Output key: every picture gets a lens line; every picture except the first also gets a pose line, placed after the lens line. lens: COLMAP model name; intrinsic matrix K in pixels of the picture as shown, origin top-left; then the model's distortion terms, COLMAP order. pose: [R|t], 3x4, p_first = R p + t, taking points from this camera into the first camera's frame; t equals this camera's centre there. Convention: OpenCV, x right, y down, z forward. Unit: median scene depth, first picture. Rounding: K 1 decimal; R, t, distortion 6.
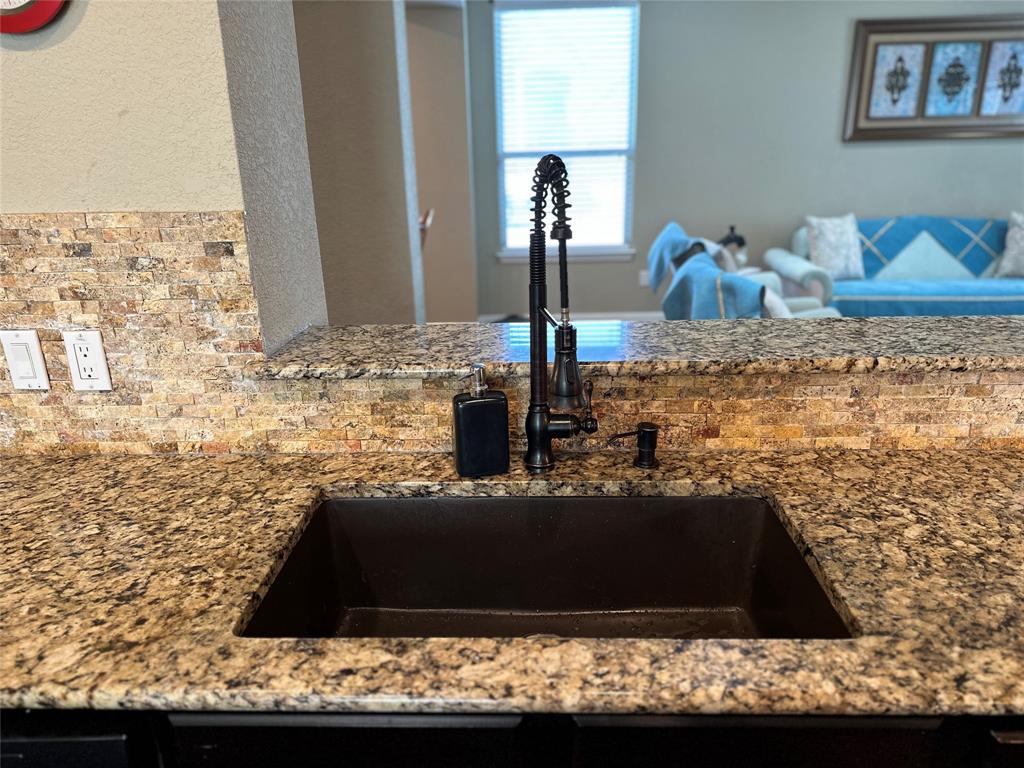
lens RADIAL K [[721.1, 0, 515.2], [0, 721.1, 387.4], [0, 0, 1]] dist [0.045657, -0.056067]
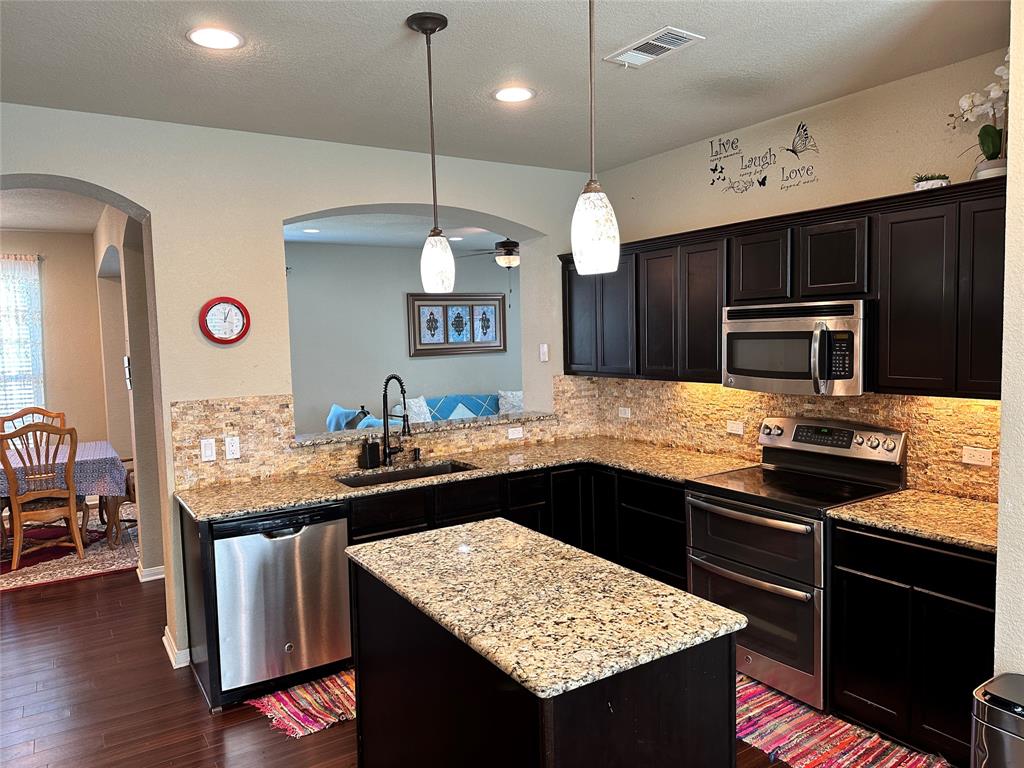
lens RADIAL K [[697.1, 0, 513.3], [0, 697.1, 386.0], [0, 0, 1]] dist [0.085612, -0.143914]
pose [[0.823193, -0.044103, 0.566046, -1.231411], [0.193996, 0.958823, -0.207420, 0.517071], [-0.533590, 0.280557, 0.797853, -1.863115]]
